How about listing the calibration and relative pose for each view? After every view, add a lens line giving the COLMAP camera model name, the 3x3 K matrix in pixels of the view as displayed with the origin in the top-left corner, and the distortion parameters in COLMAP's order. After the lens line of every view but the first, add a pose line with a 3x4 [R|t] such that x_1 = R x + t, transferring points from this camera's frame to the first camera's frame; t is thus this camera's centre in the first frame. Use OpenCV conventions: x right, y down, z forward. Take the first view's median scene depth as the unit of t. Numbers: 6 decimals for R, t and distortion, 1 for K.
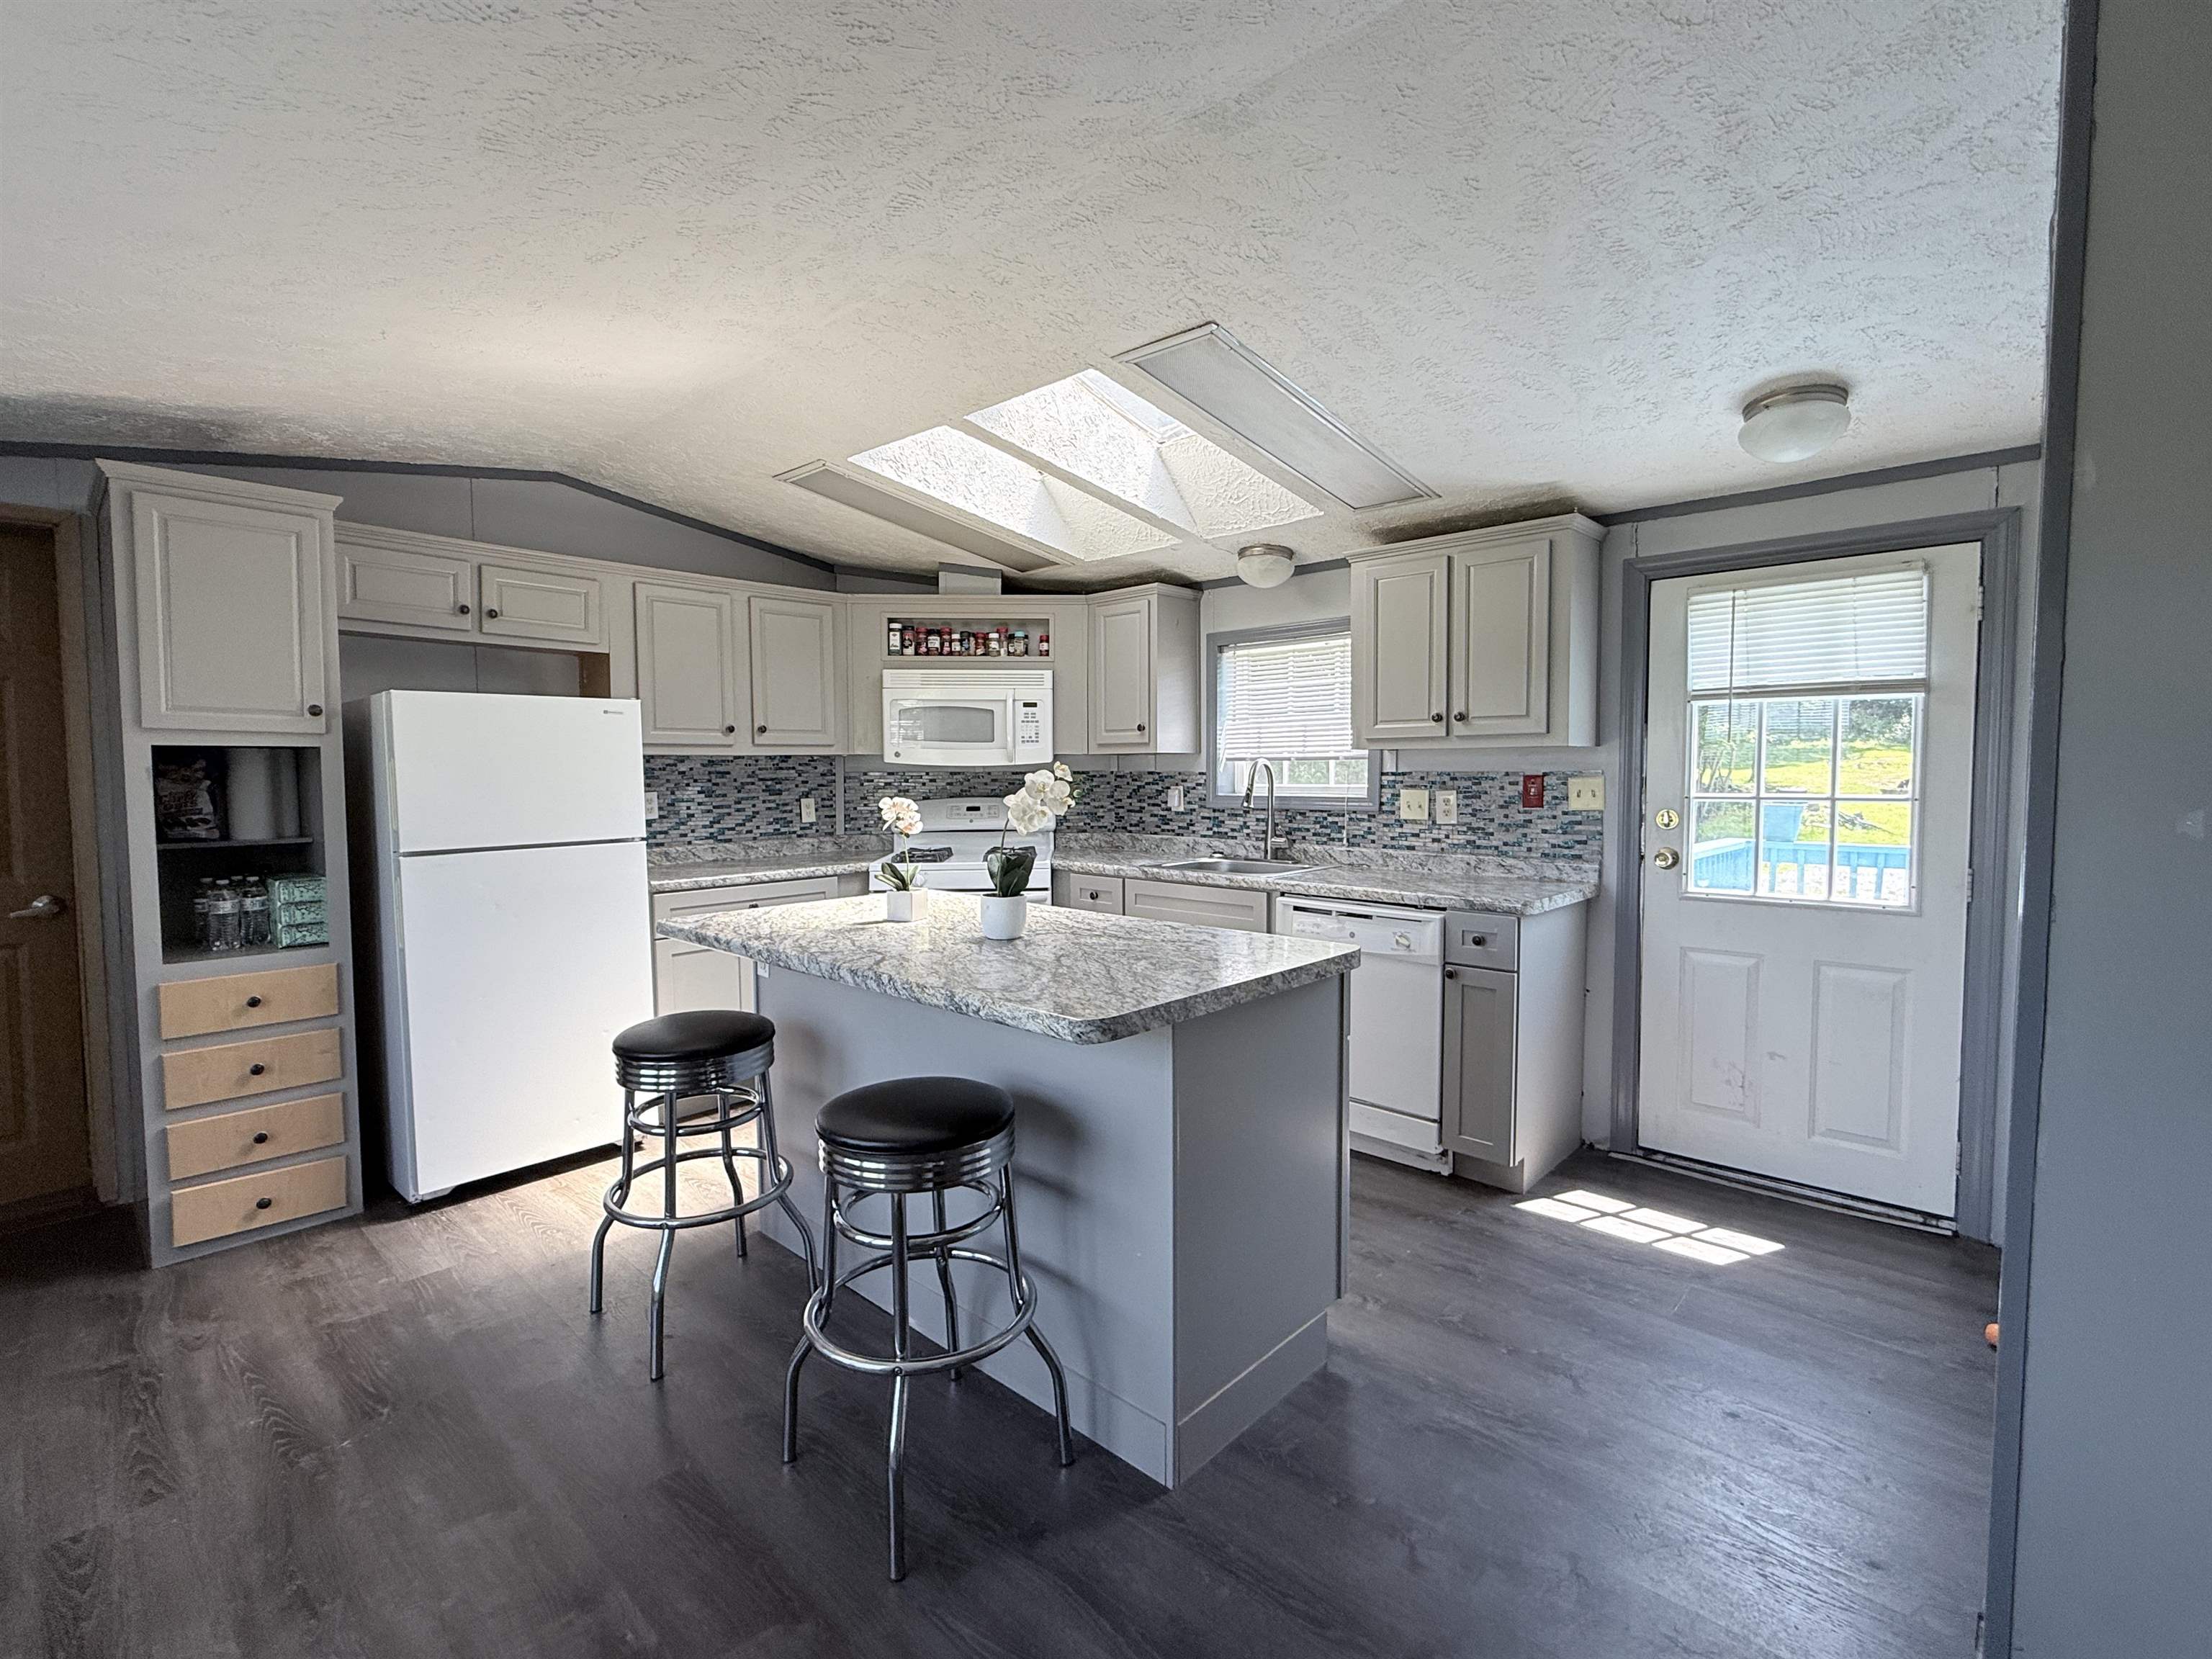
lens RADIAL K [[999.3, 0, 1110.4], [0, 999.3, 826.2], [0, 0, 1]] dist [0.001939, 0.000532]
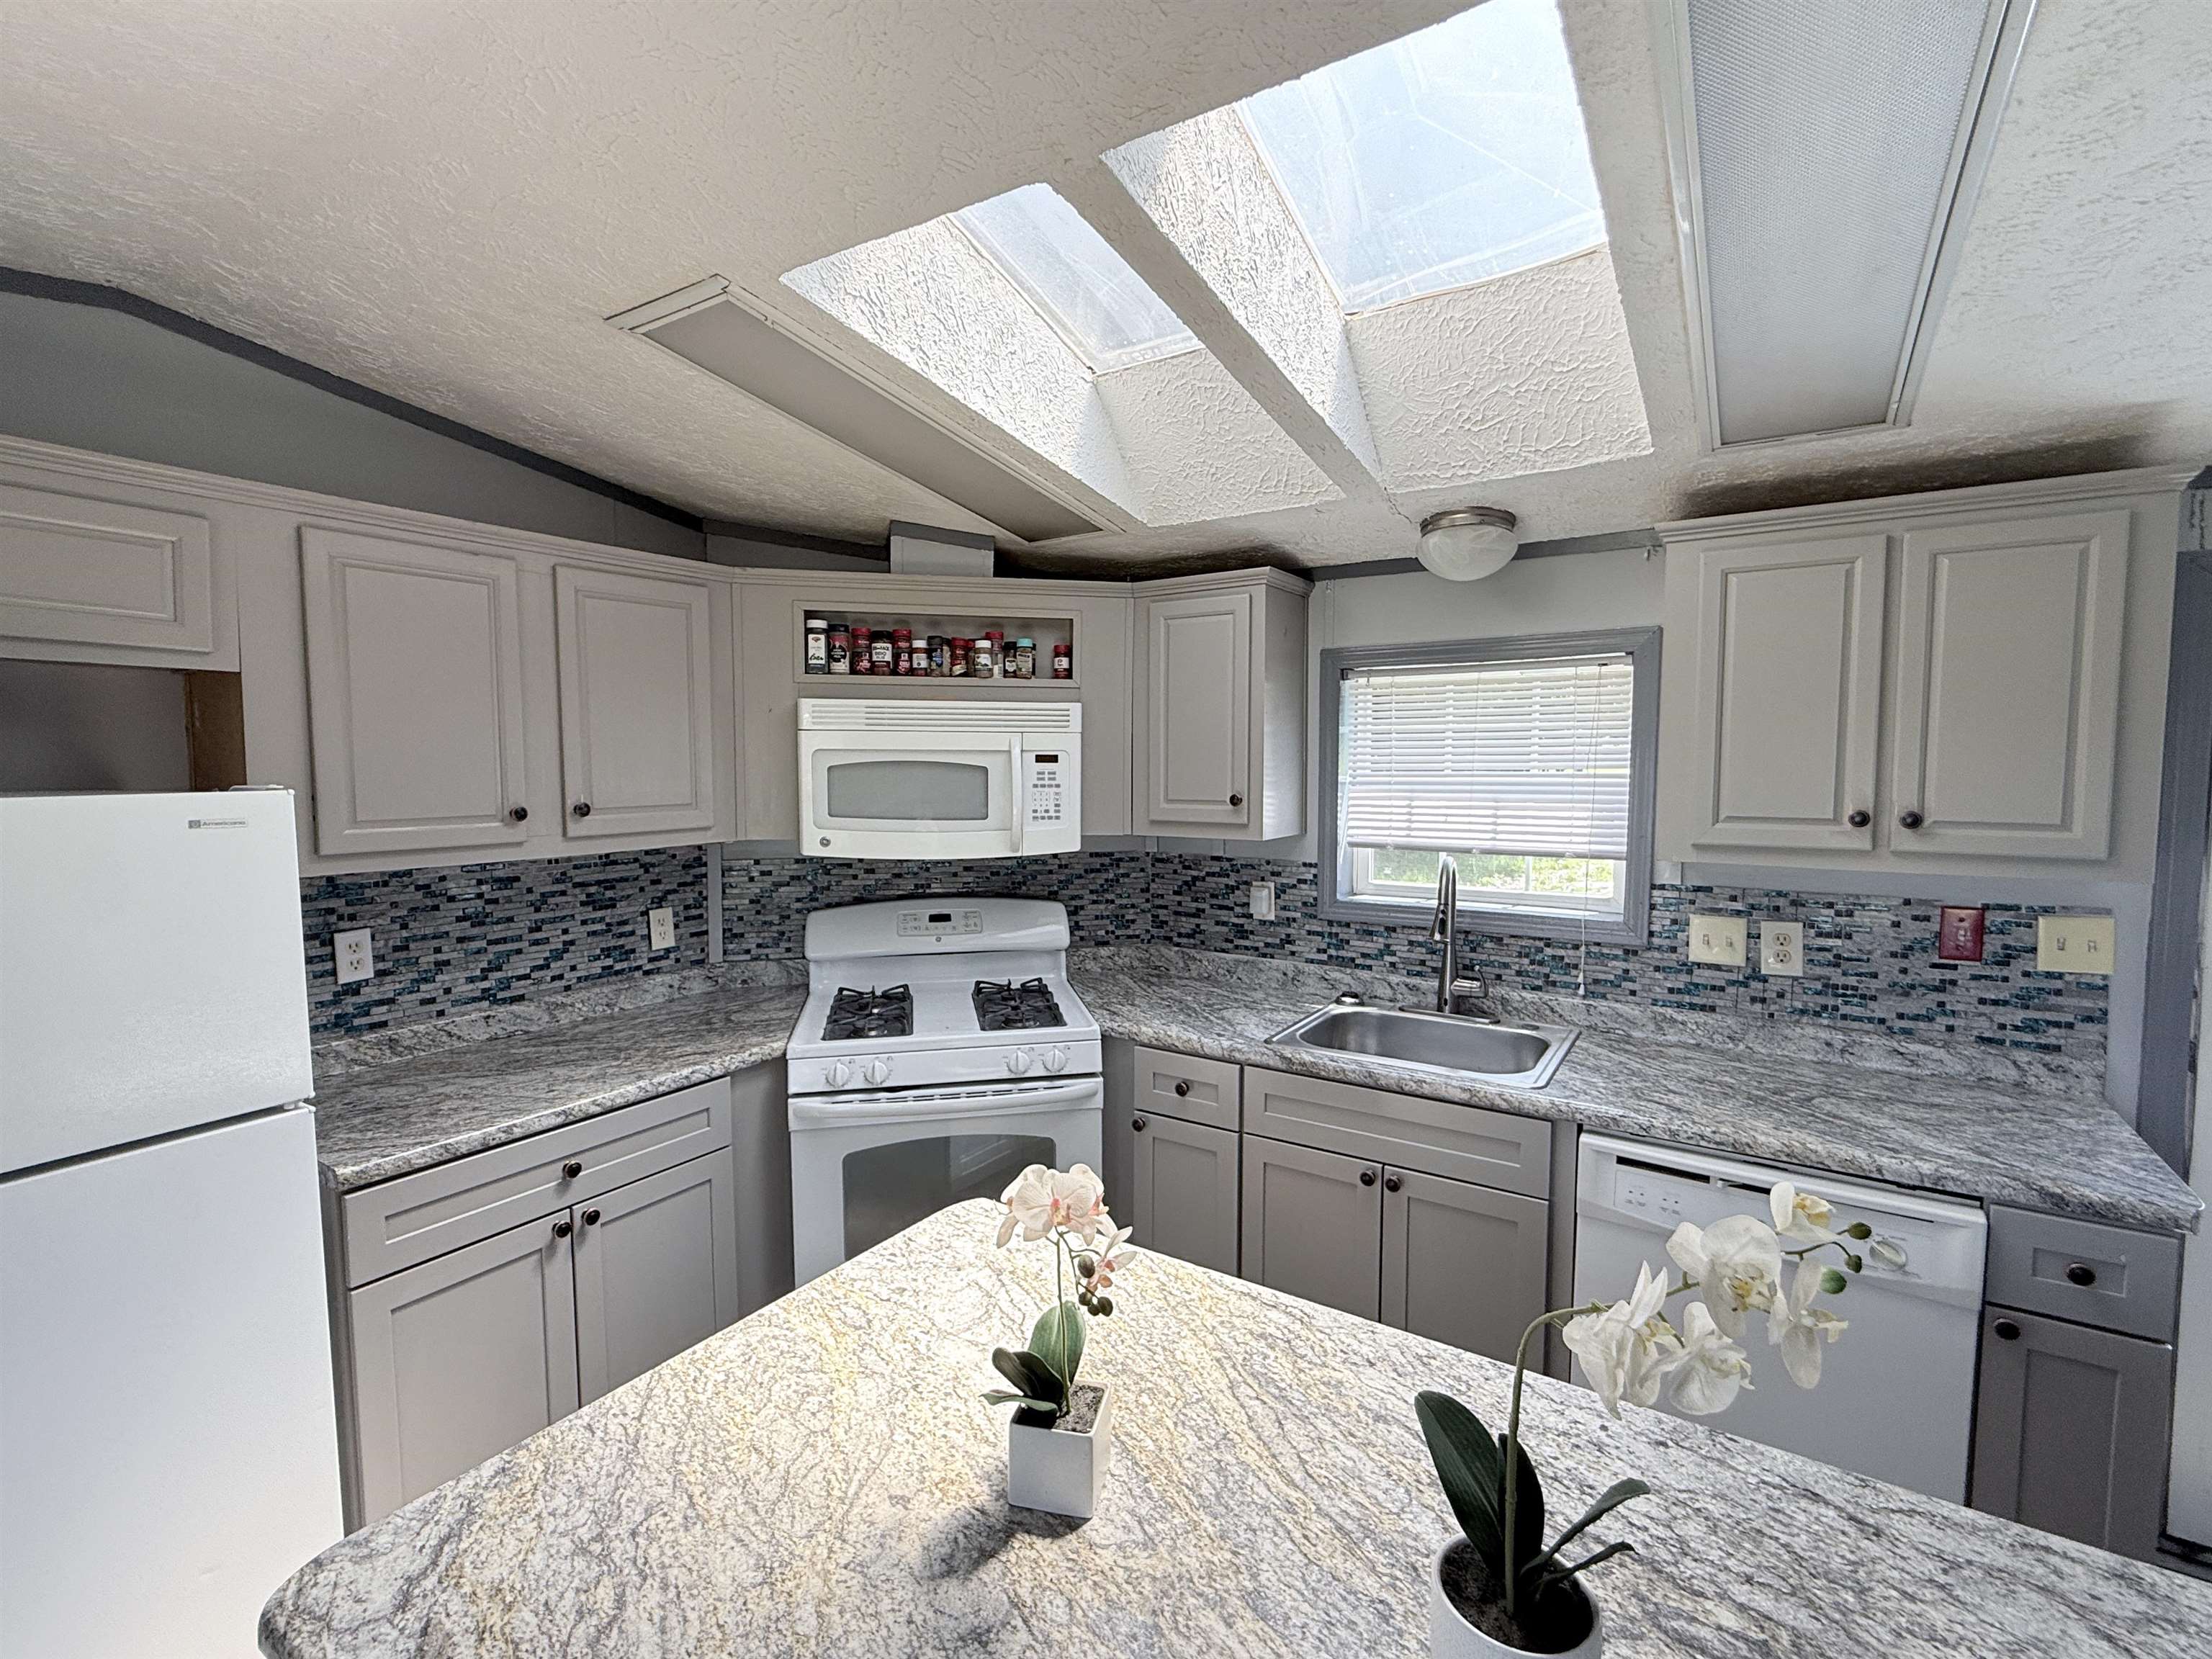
lens RADIAL K [[999.3, 0, 1105.7], [0, 999.3, 829.4], [0, 0, 1]] dist [0.001939, 0.000532]
pose [[0.986404, -0.007619, 0.164165, -0.151674], [0.005599, 0.999903, 0.012764, -0.089142], [-0.164246, -0.011671, 0.986350, 0.402946]]
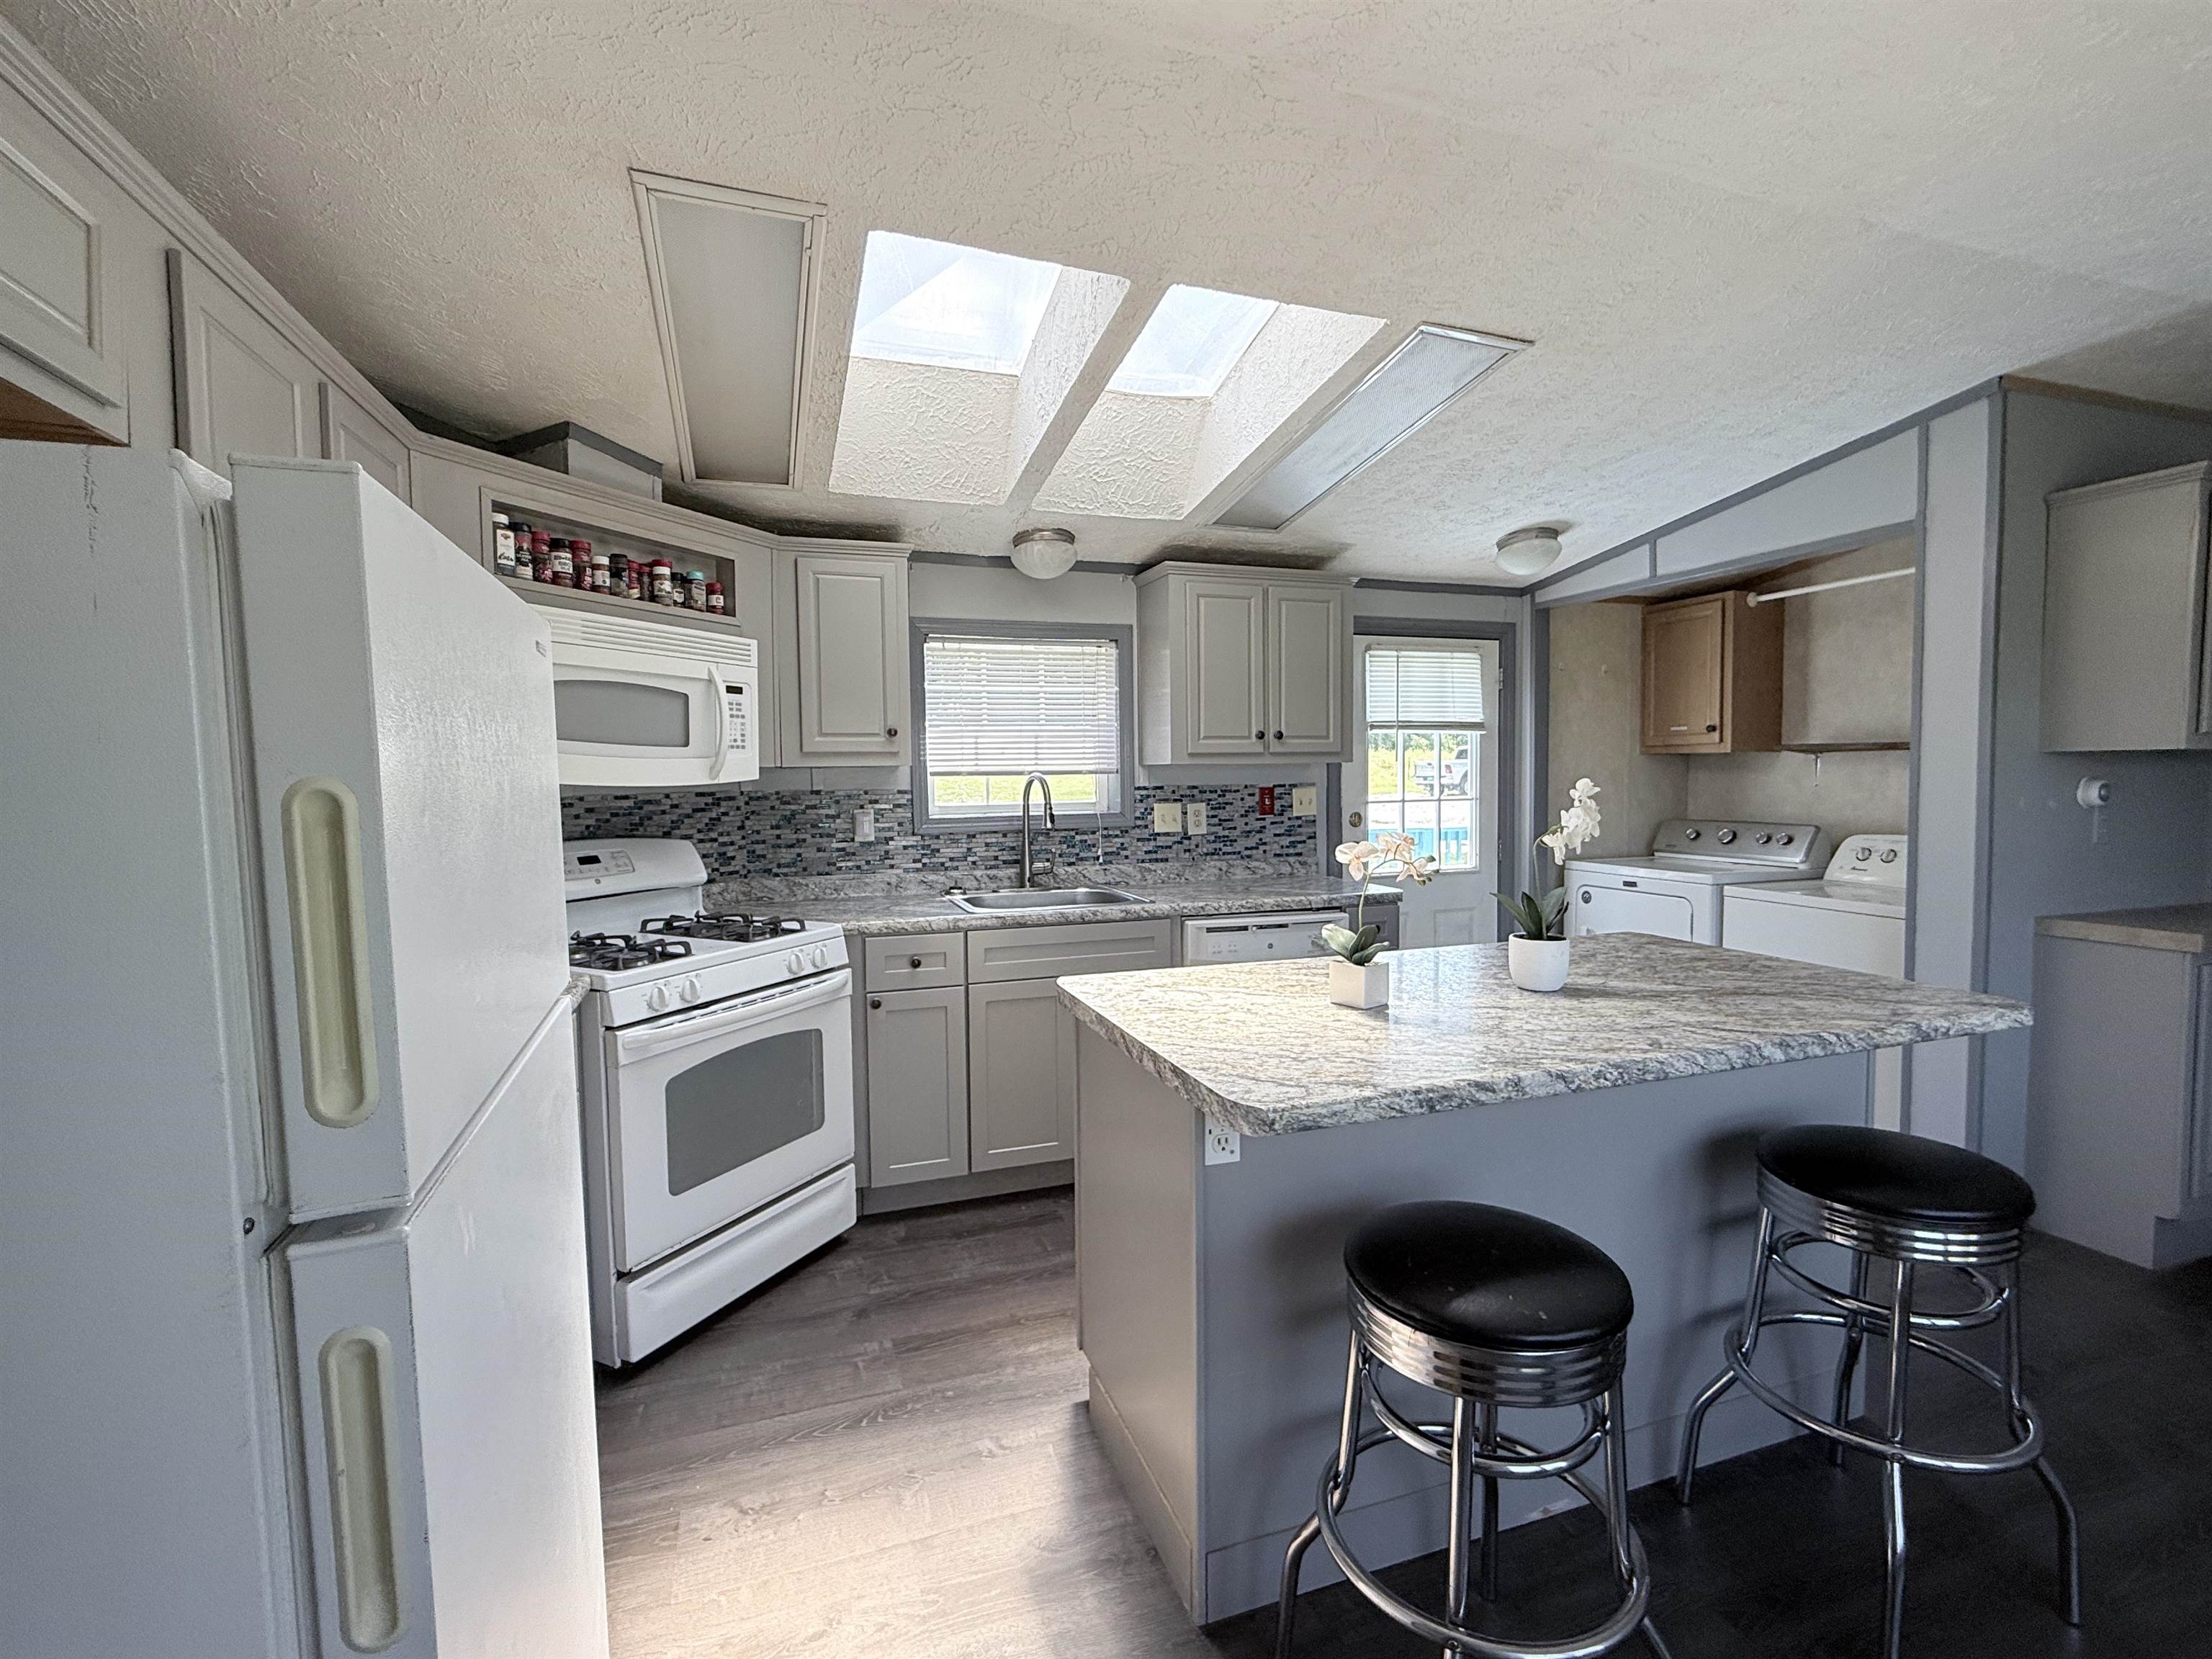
lens RADIAL K [[999.3, 0, 1107.3], [0, 999.3, 830.0], [0, 0, 1]] dist [0.001939, 0.000532]
pose [[0.468934, -0.052093, 0.881695, -0.561378], [0.059250, 0.997866, 0.027444, -0.036371], [-0.881243, 0.039371, 0.471020, 0.509195]]
